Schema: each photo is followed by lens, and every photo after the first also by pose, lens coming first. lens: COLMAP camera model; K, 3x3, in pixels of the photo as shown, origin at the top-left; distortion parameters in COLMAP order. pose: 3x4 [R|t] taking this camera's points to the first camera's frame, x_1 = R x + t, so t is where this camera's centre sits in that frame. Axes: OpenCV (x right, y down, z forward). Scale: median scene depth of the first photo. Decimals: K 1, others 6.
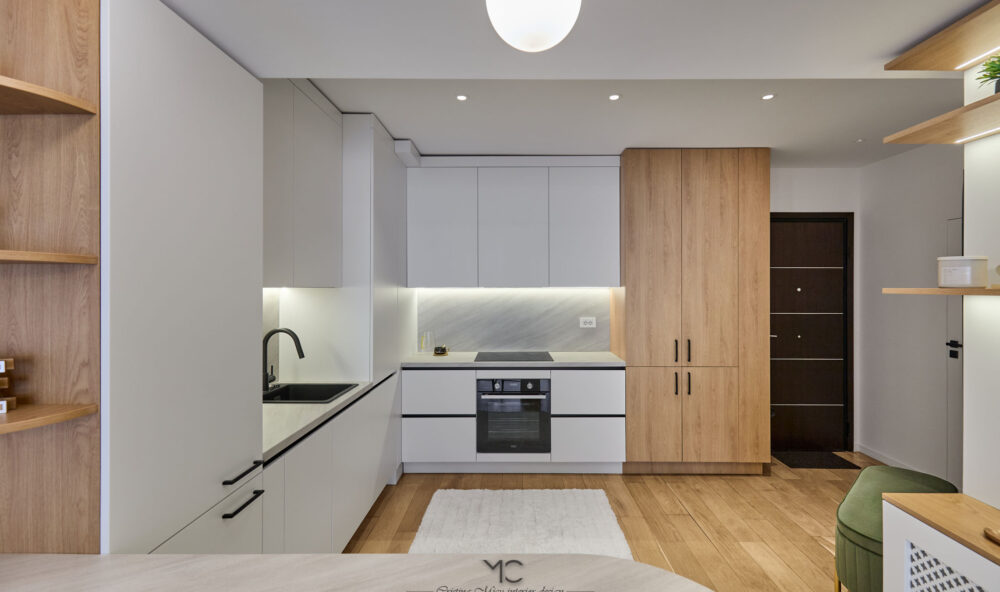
lens RADIAL K [[440.2, 0, 504.0], [0, 440.2, 292.7], [0, 0, 1]] dist [0.001316, -0.000169]
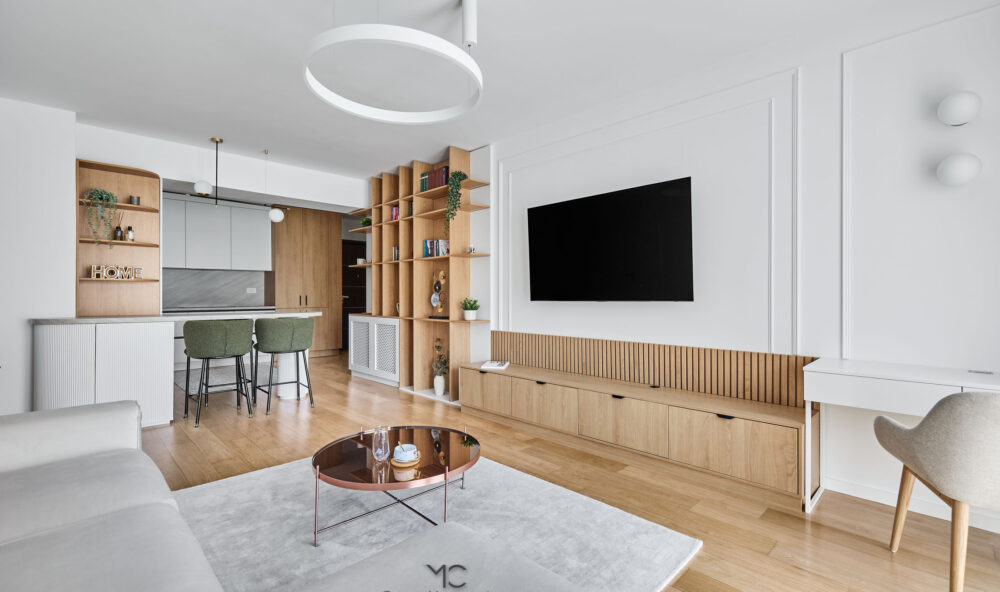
lens RADIAL K [[441.1, 0, 505.0], [0, 441.1, 293.8], [0, 0, 1]] dist [0.001183, 0.000124]
pose [[0.701085, 0.001708, 0.713076, -0.446477], [0.009364, 0.999889, -0.011602, 0.131244], [-0.713016, 0.014811, 0.700991, -1.224208]]
